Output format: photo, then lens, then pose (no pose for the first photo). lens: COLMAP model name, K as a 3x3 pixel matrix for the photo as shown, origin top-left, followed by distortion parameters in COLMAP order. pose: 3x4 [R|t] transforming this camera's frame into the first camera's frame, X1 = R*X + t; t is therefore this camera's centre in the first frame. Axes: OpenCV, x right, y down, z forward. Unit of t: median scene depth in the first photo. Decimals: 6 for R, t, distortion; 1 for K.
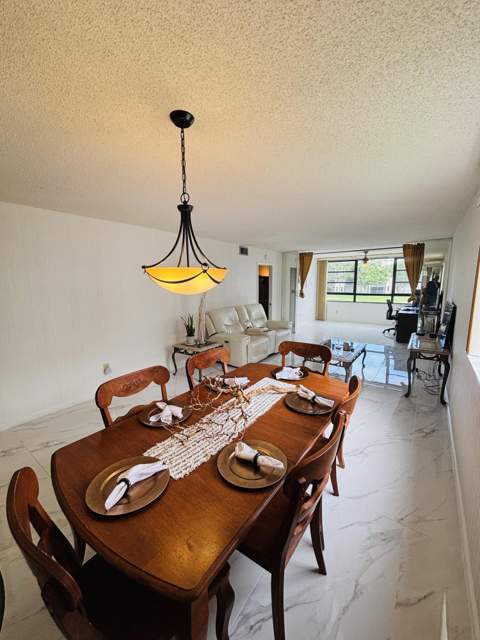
lens RADIAL K [[257.4, 0, 240.0], [0, 257.4, 320.0], [0, 0, 1]] dist [0.000736, -0.000006]
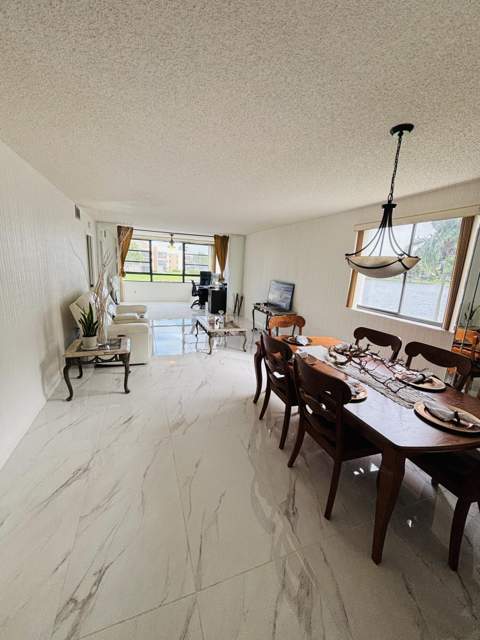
lens RADIAL K [[257.4, 0, 240.0], [0, 257.4, 320.0], [0, 0, 1]] dist [0.000736, -0.000006]
pose [[0.555104, -0.130580, 0.821467, -0.294595], [0.061854, 0.991346, 0.115787, -0.018533], [-0.829478, -0.013463, 0.558377, 0.164217]]
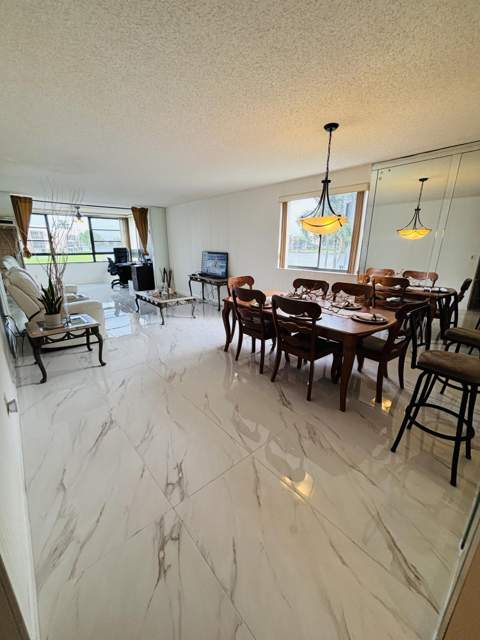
lens RADIAL K [[258.9, 0, 240.8], [0, 258.9, 317.2], [0, 0, 1]] dist [-0.001466, -0.000291]
pose [[0.225288, -0.250193, 0.941620, -0.391860], [0.131863, 0.965403, 0.224963, -0.007069], [-0.965328, 0.073483, 0.250485, 0.214784]]
